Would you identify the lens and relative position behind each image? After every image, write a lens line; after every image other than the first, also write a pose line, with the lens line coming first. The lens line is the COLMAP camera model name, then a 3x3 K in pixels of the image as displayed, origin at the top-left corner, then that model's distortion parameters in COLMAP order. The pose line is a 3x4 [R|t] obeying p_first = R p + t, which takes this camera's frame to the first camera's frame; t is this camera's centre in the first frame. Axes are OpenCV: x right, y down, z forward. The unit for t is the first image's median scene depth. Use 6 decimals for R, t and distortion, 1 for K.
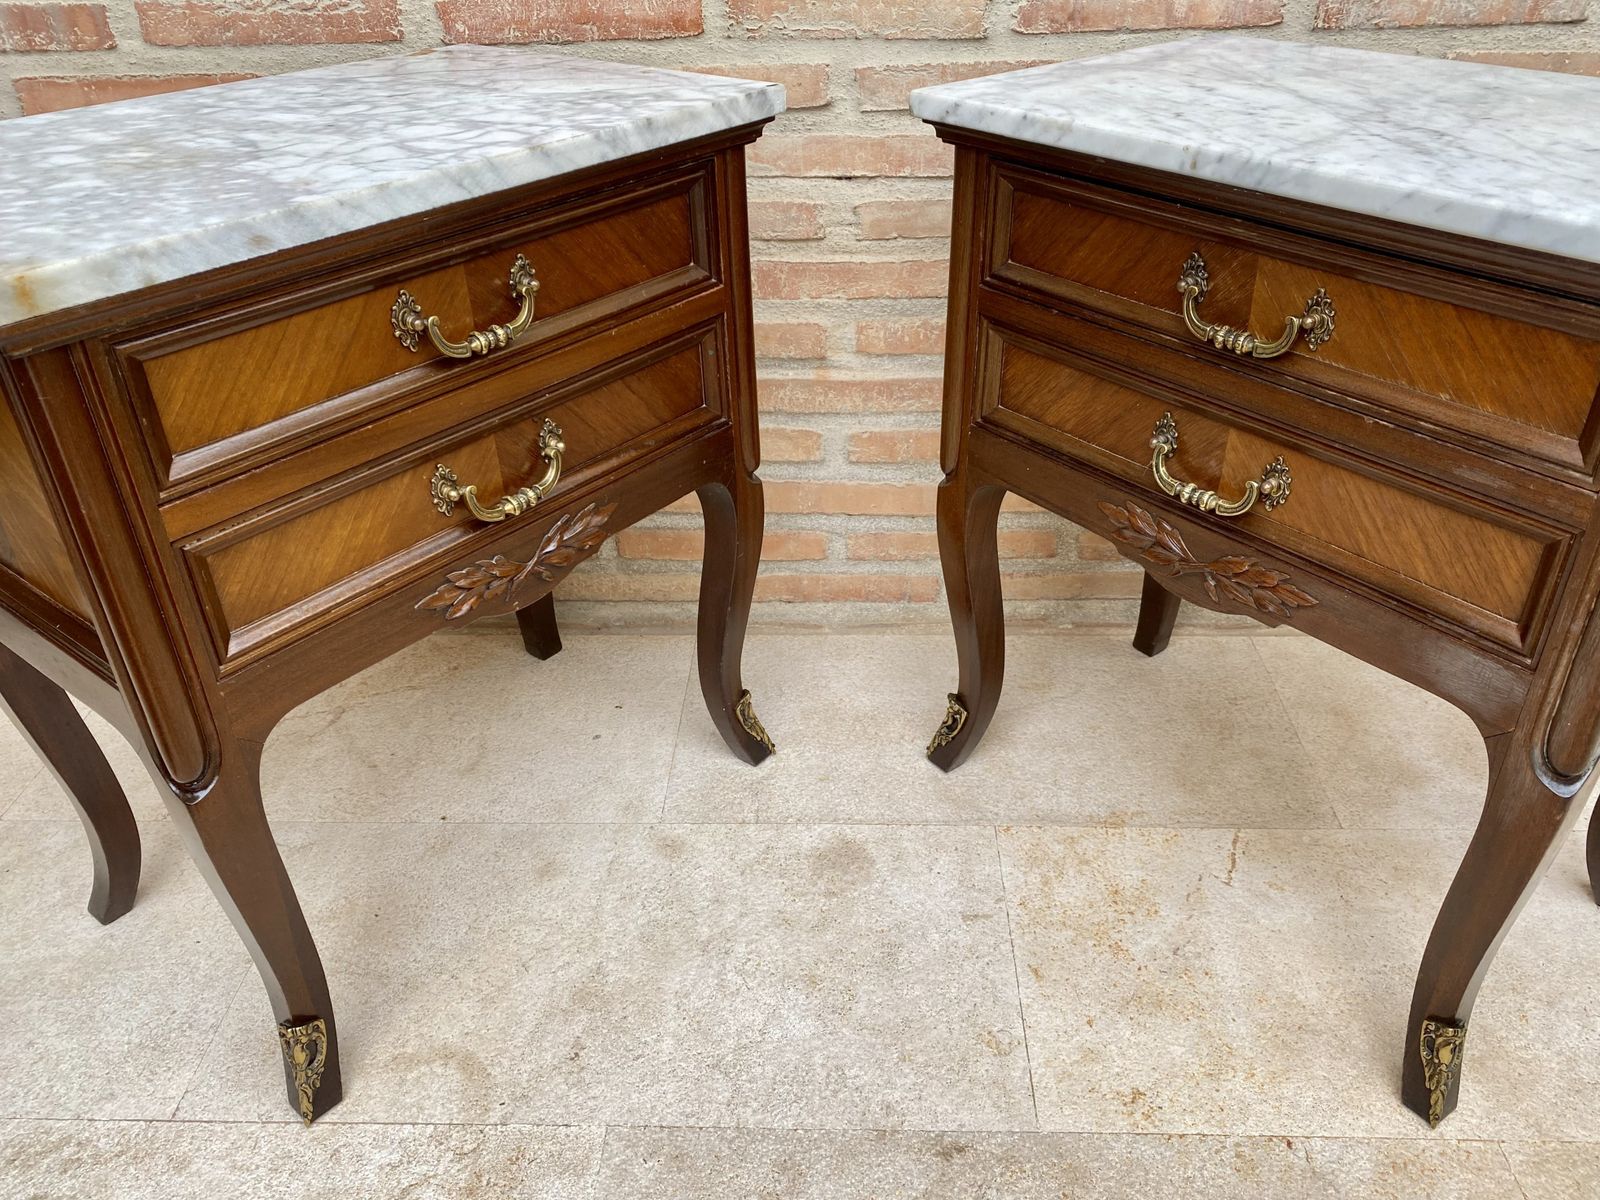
lens RADIAL K [[1265.6, 0, 810.0], [0, 1265.6, 597.1], [0, 0, 1]] dist [0.032109, -0.023713]
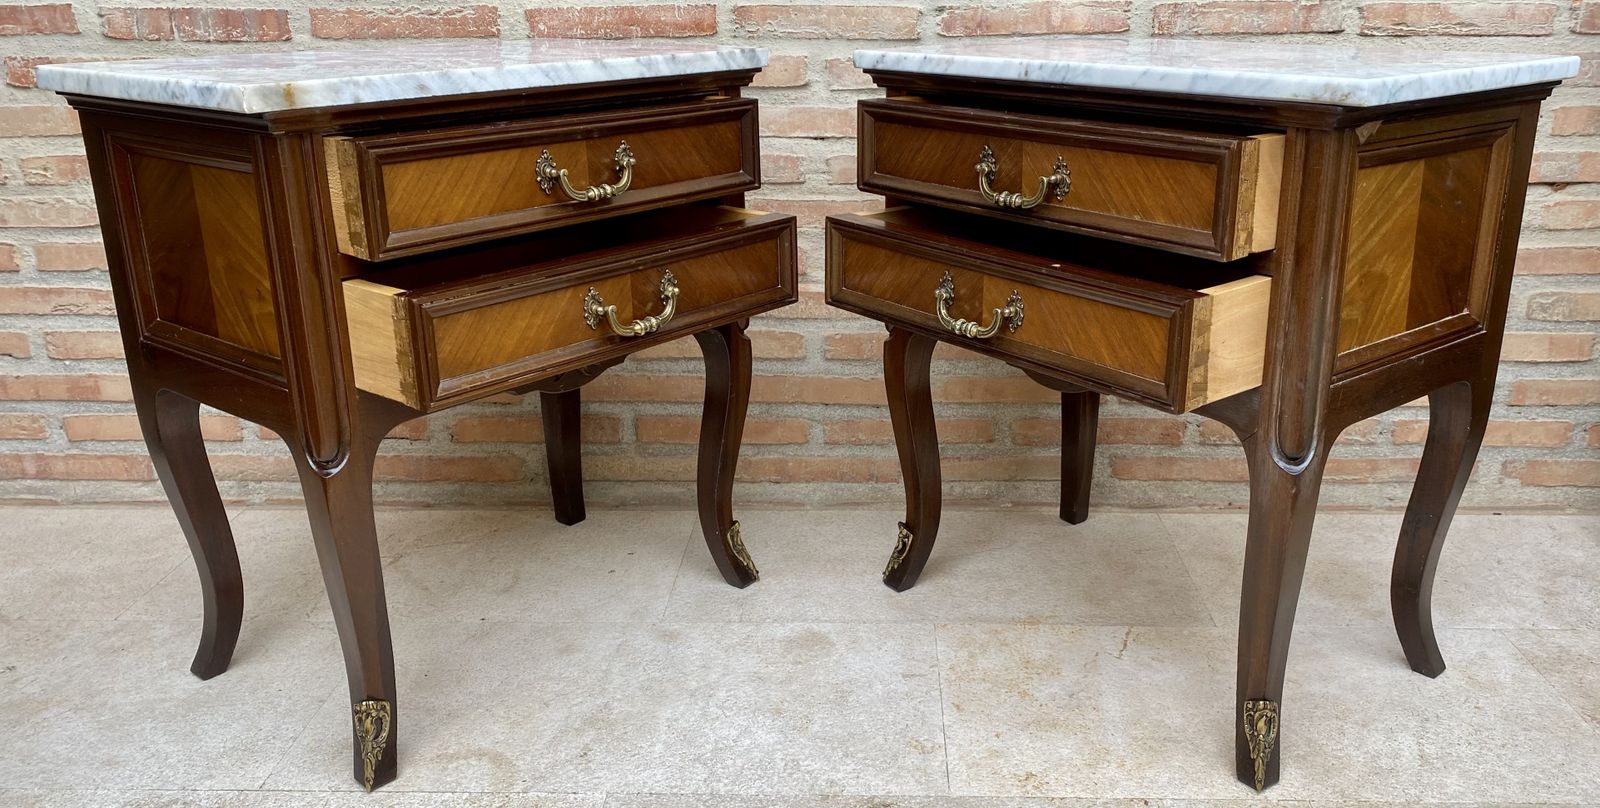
lens RADIAL K [[1300.3, 0, 847.1], [0, 1300.3, 378.2], [0, 0, 1]] dist [0.049431, -0.058774]
pose [[0.999928, 0.009582, 0.007282, 0.052263], [-0.007459, 0.968266, -0.249812, 0.278960], [-0.009445, 0.249740, 0.968267, -0.291209]]
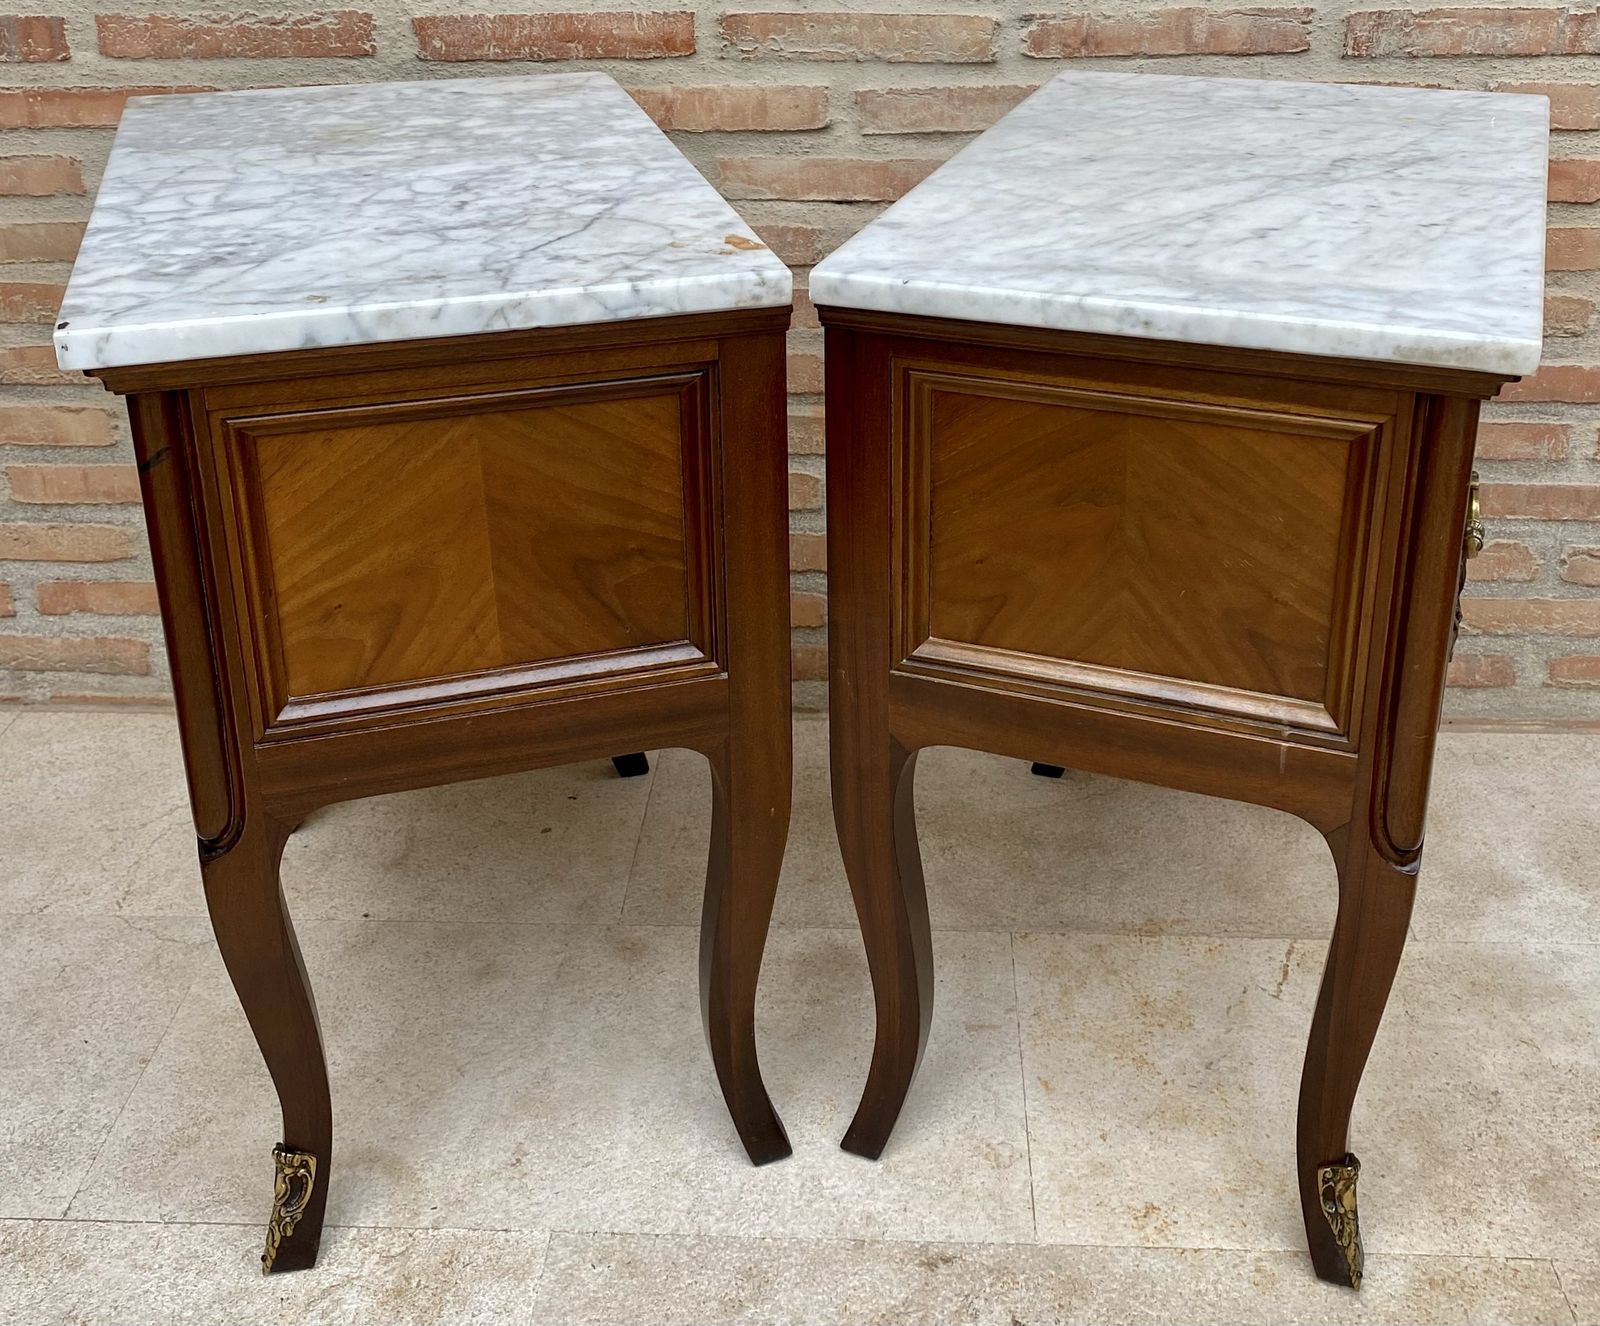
lens RADIAL K [[1880.5, 0, 825.0], [0, 1880.5, 447.9], [0, 0, 1]] dist [0.025128, 0.000000]
pose [[0.999857, 0.013776, -0.009788, 0.030192], [-0.015227, 0.985625, -0.168260, 0.078103], [0.007330, 0.168385, 0.985694, -0.322077]]
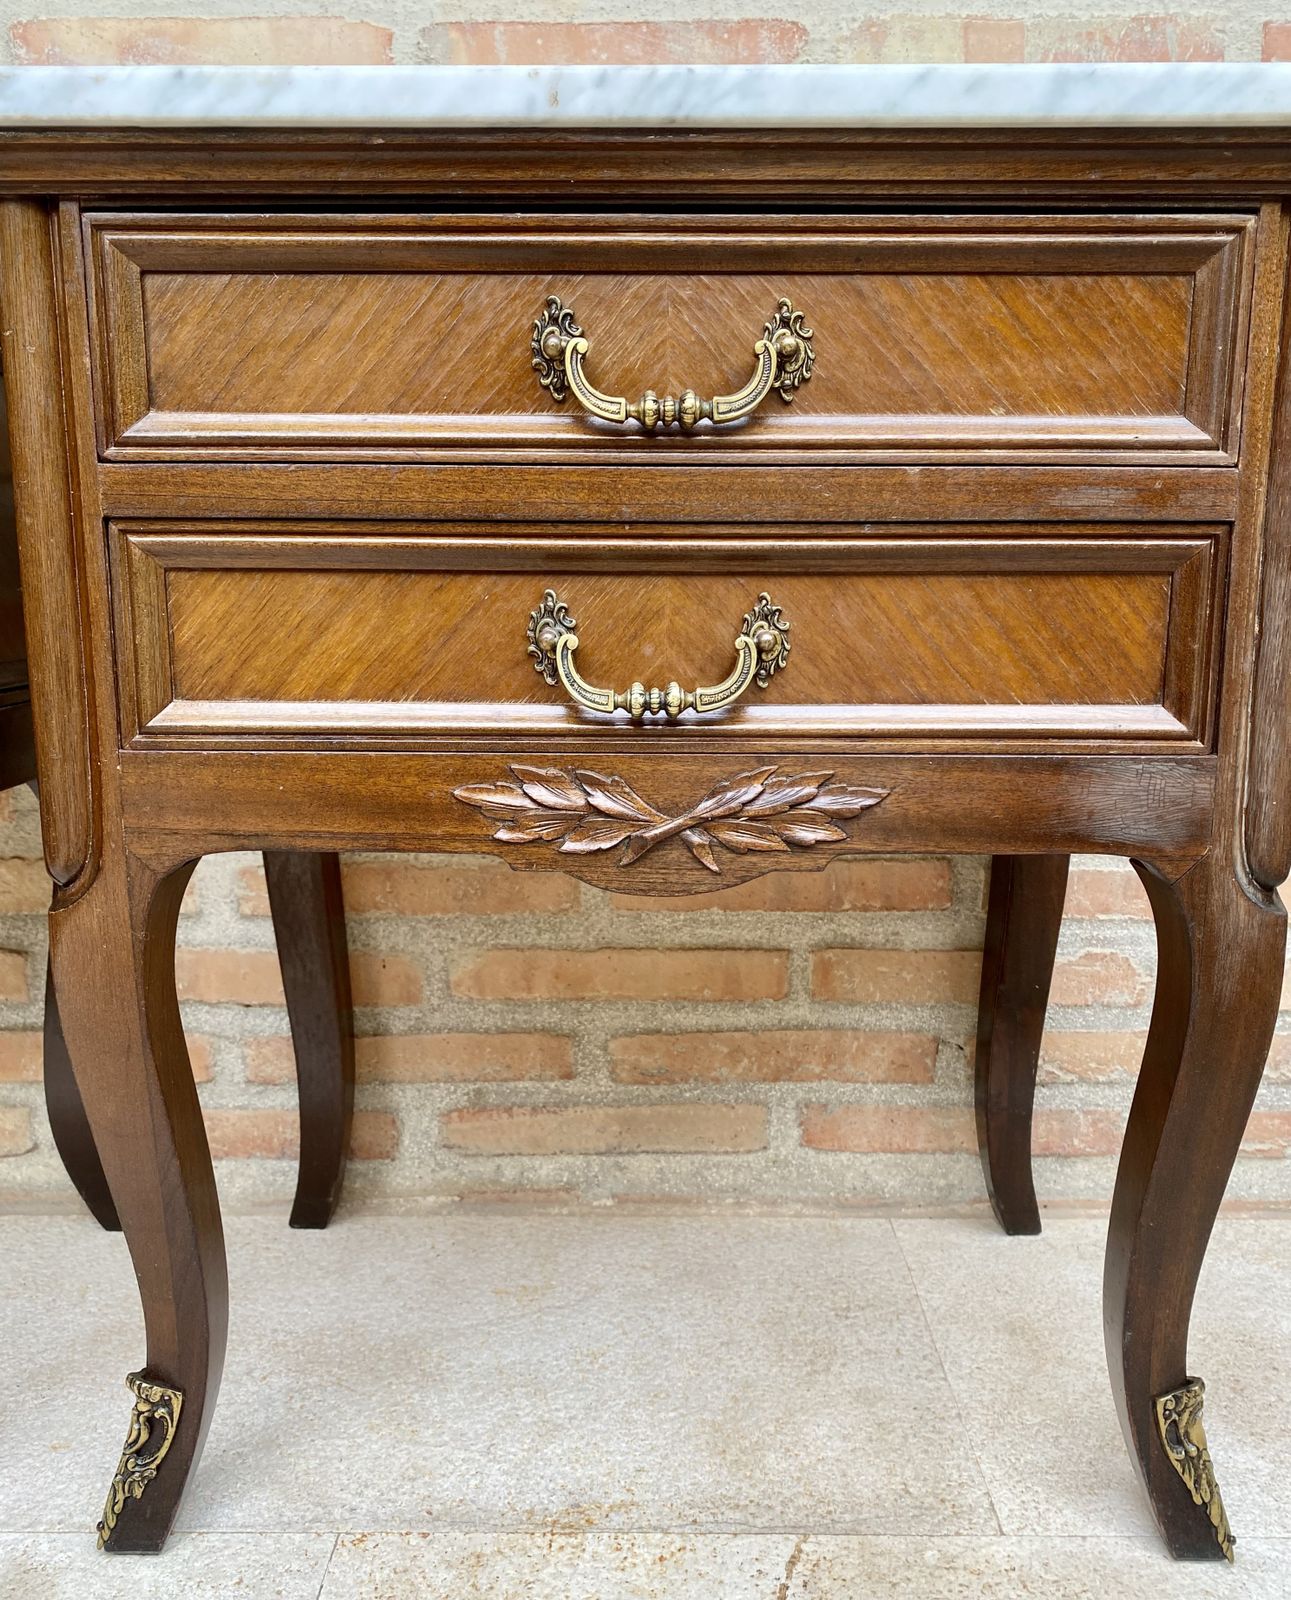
lens RADIAL K [[1349.4, 0, 663.0], [0, 1349.4, 816.0], [0, 0, 1]] dist [0.042347, -0.041864]
pose [[0.999356, 0.015779, 0.032225, 0.267638], [-0.002770, 0.929351, -0.369187, 0.119766], [-0.035774, 0.368860, 0.928796, 0.396230]]
